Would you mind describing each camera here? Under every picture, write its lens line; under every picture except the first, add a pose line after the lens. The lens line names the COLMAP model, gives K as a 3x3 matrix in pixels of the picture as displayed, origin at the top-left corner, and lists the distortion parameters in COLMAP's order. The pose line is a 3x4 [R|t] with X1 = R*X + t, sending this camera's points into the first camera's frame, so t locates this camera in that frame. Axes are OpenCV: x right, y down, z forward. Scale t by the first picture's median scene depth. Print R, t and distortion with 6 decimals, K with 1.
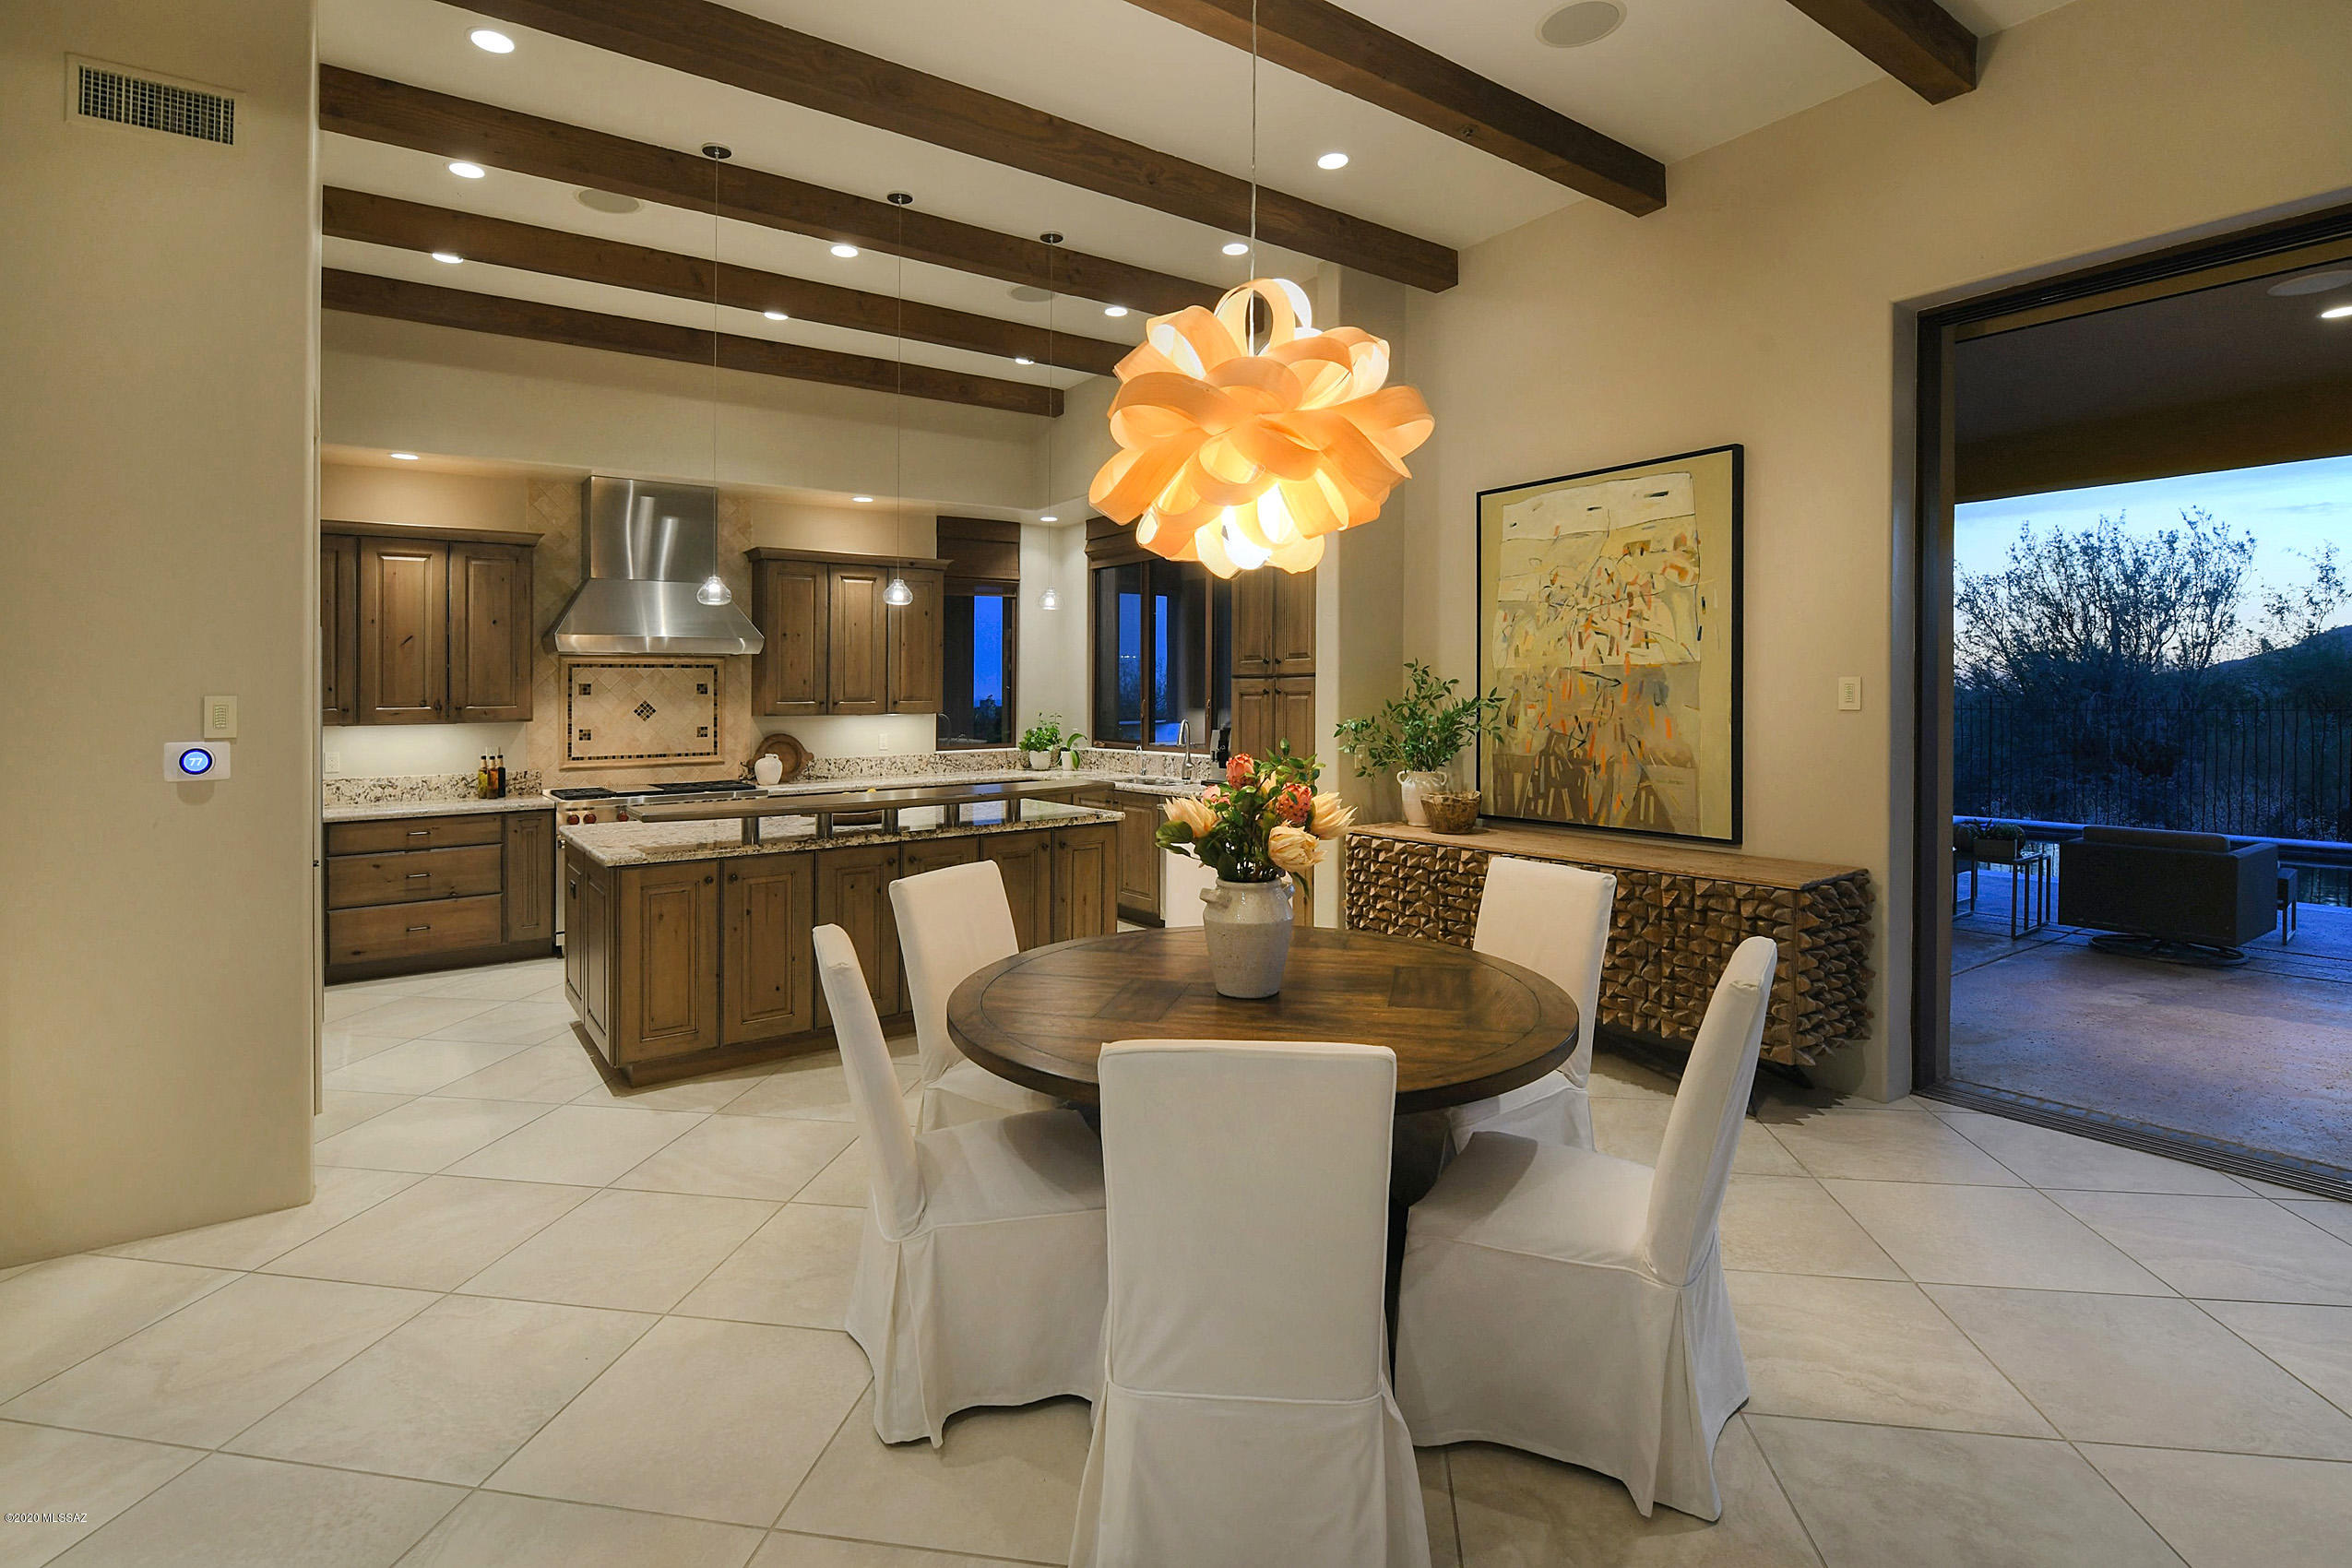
lens RADIAL K [[1071.8, 0, 1138.1], [0, 1071.8, 712.1], [0, 0, 1]] dist [-0.005548, -0.002875]
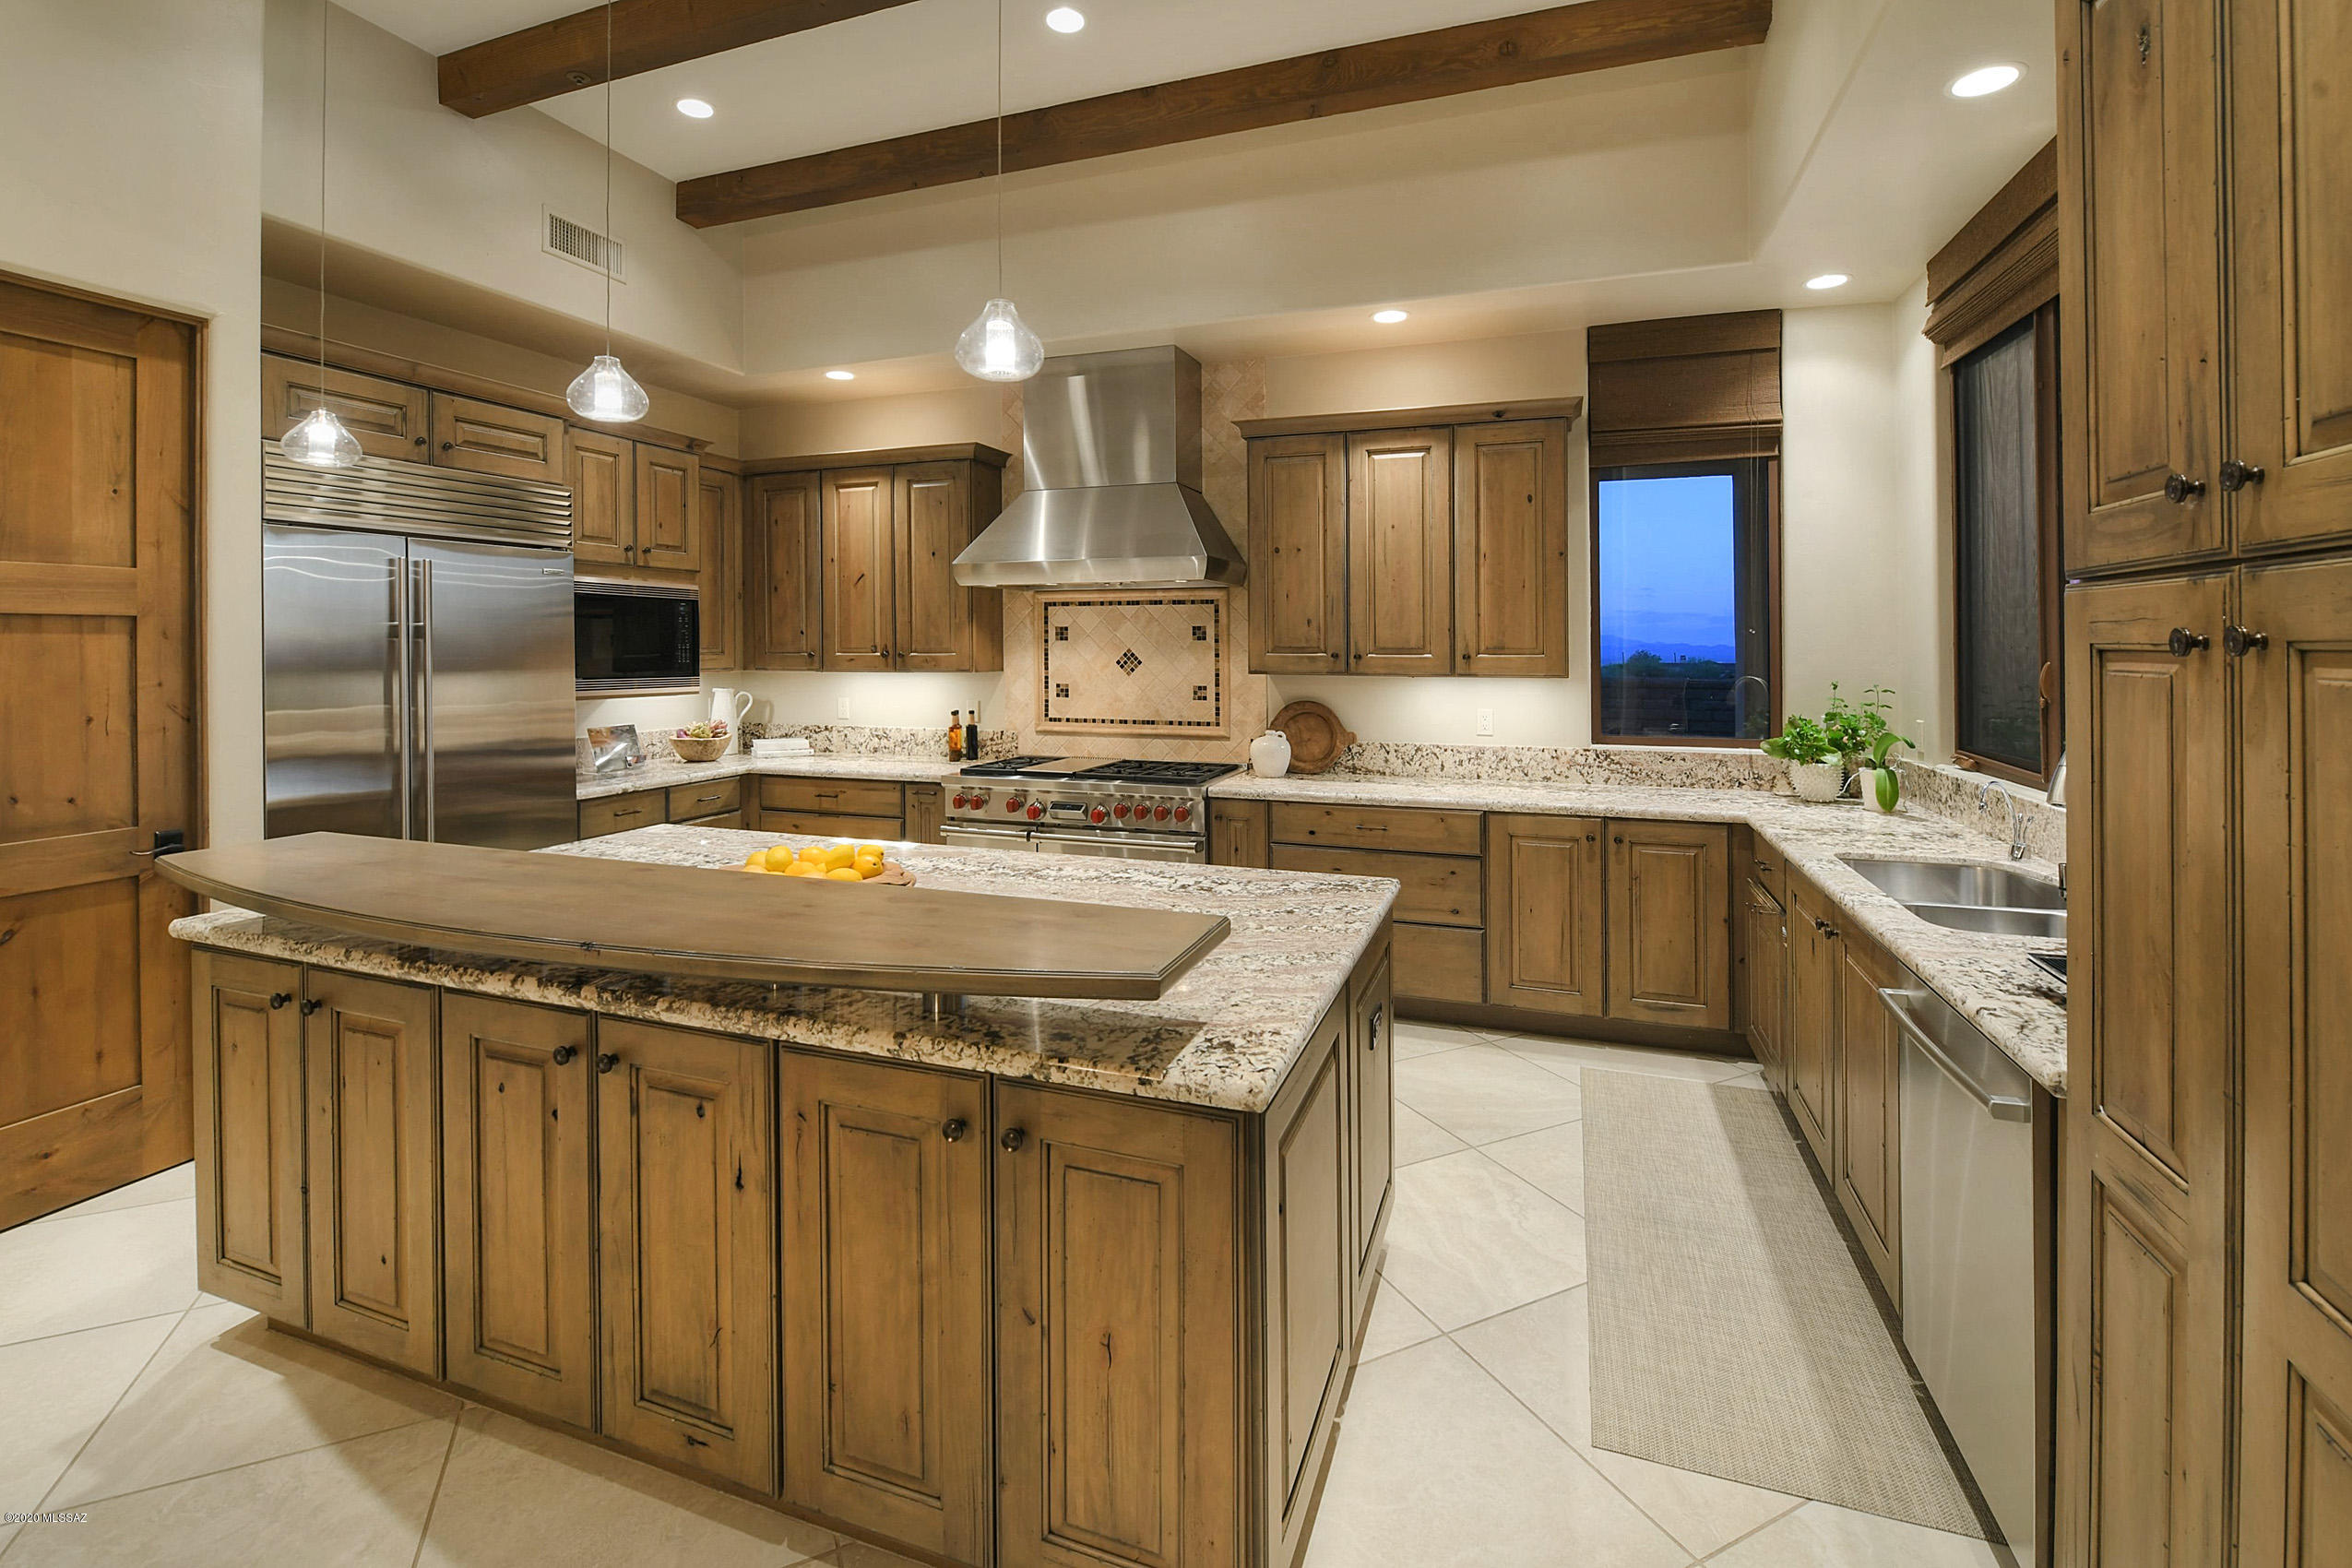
lens RADIAL K [[988.7, 0, 1128.4], [0, 988.7, 621.2], [0, 0, 1]] dist [-0.011076, -0.005687]
pose [[0.566917, -0.009708, -0.823718, 0.135545], [-0.018024, 0.999545, -0.024185, -0.015222], [0.823578, 0.028558, 0.566484, 0.695712]]
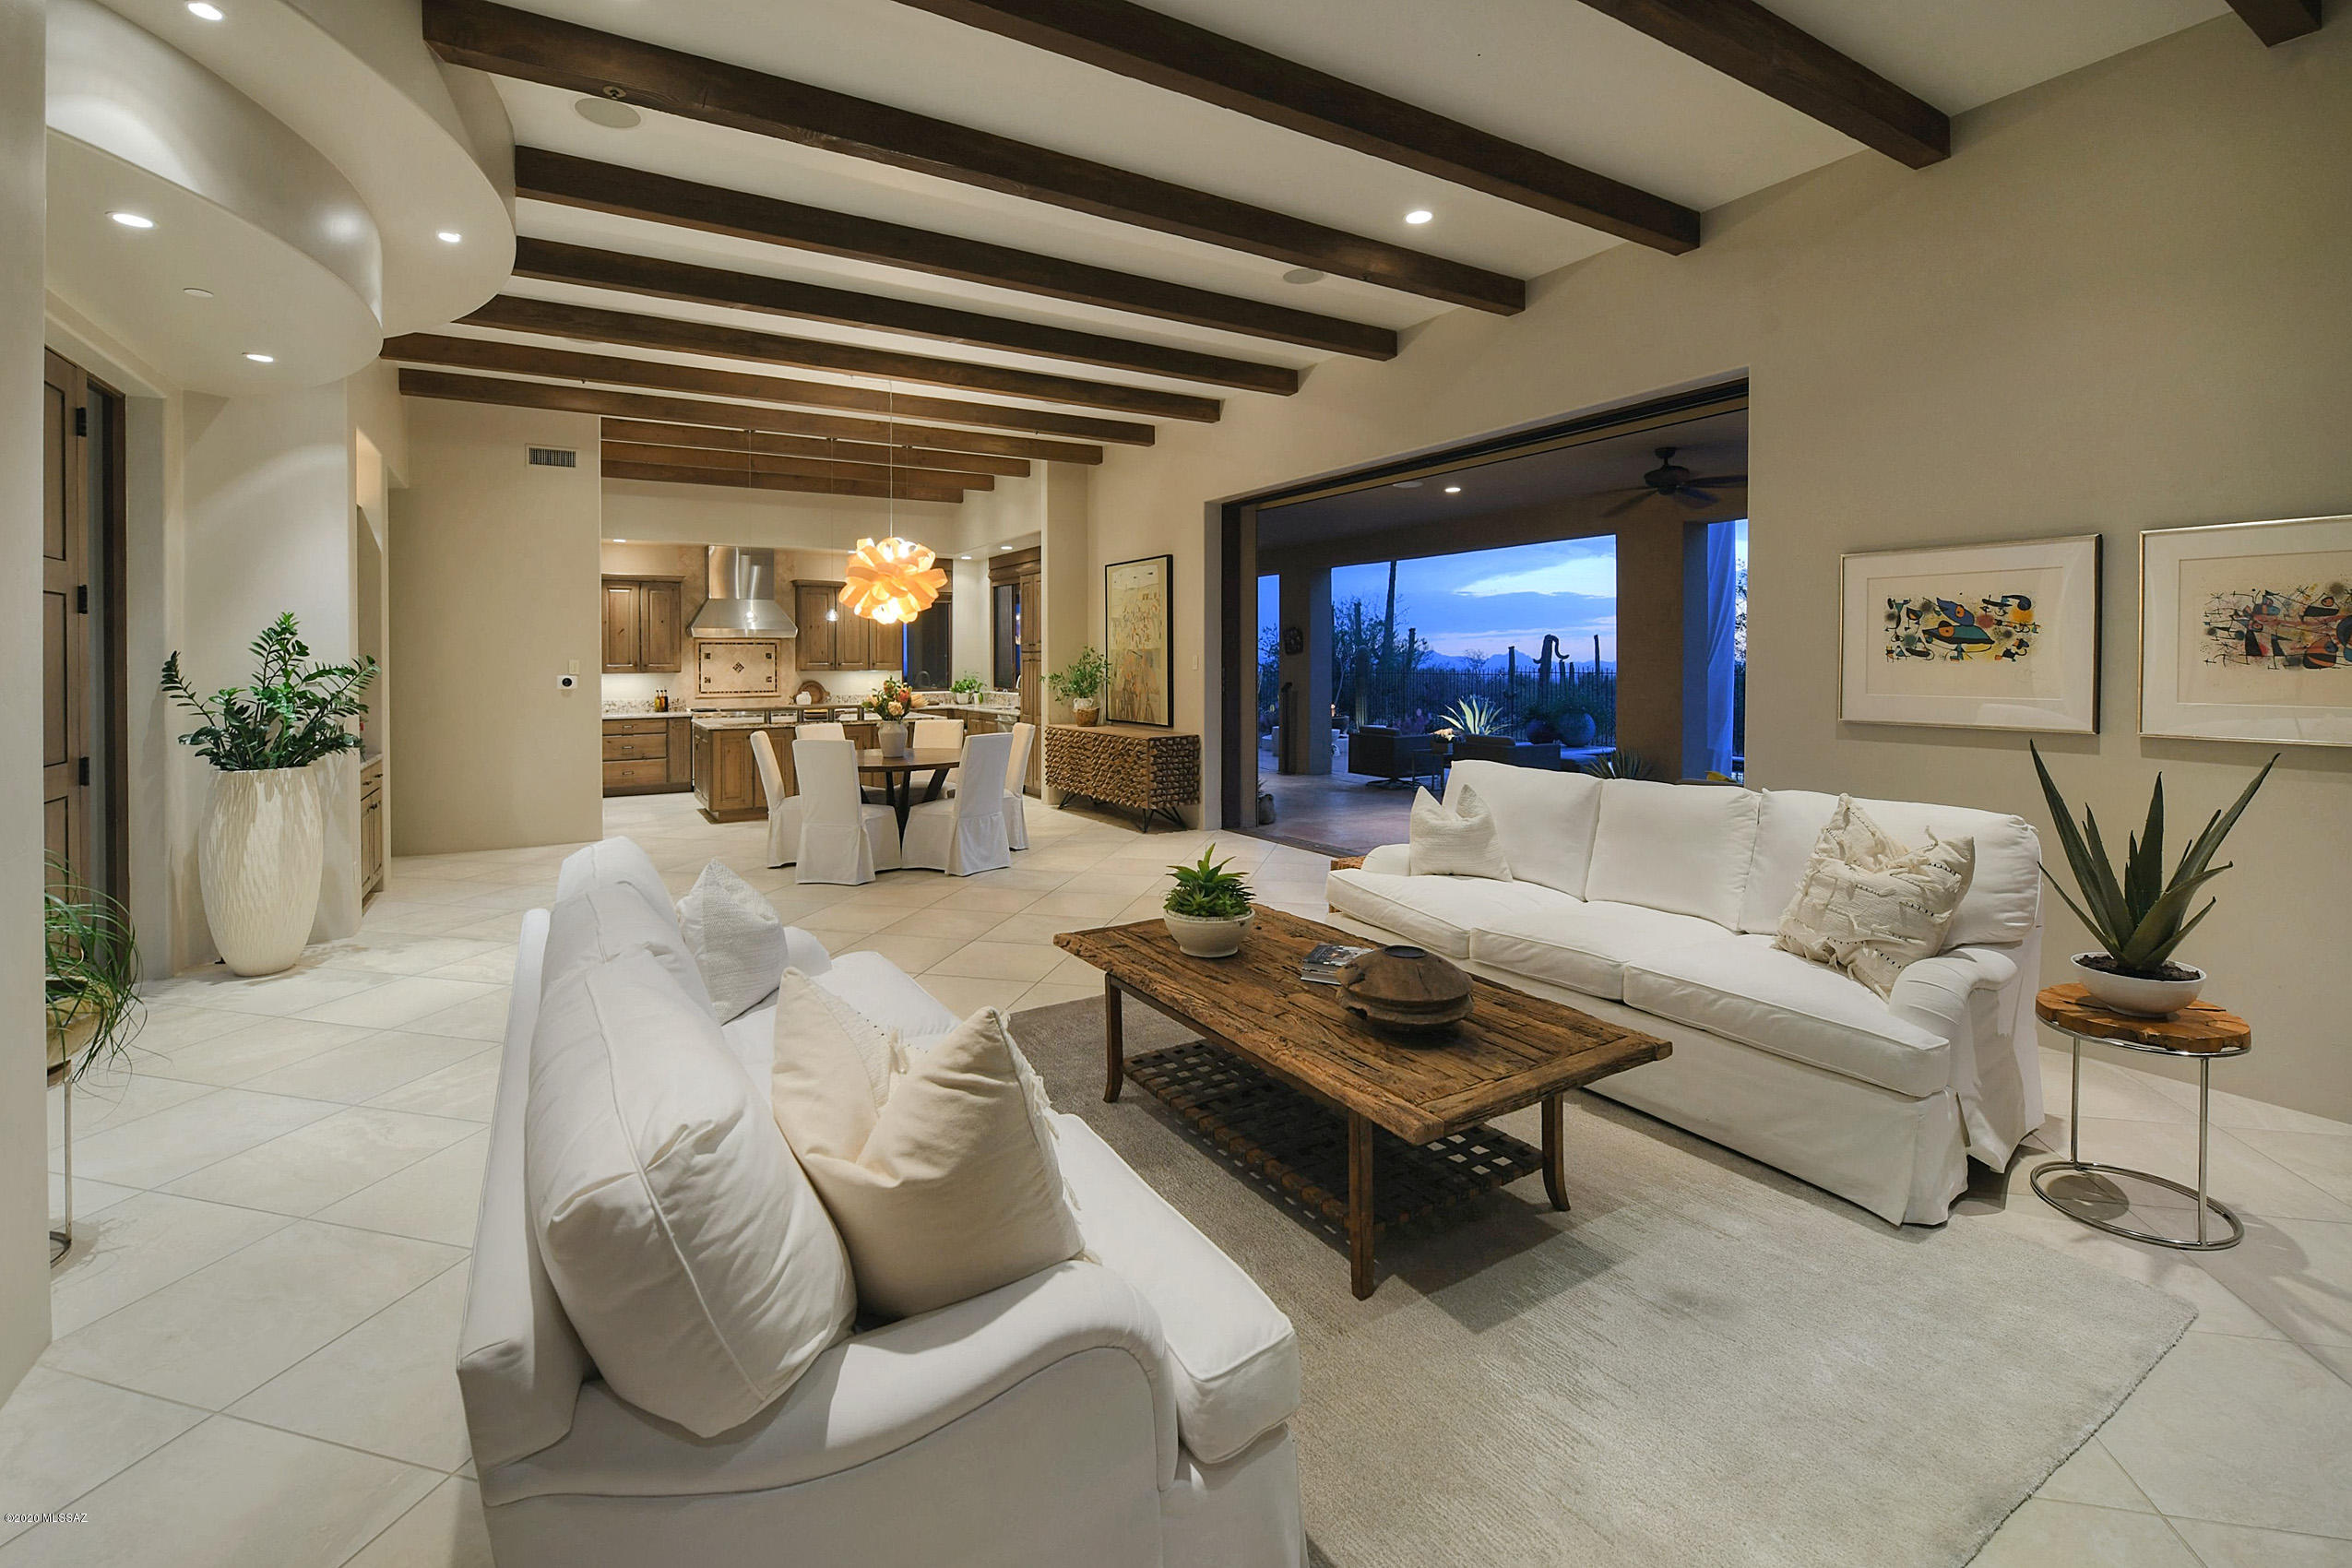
lens RADIAL K [[990.2, 0, 1119.0], [0, 990.2, 704.4], [0, 0, 1]] dist [-0.004131, -0.002698]
pose [[0.994244, 0.010408, -0.106636, 0.458143], [-0.007122, 0.999489, 0.031150, 0.005205], [0.106906, -0.030211, 0.993810, -0.772674]]
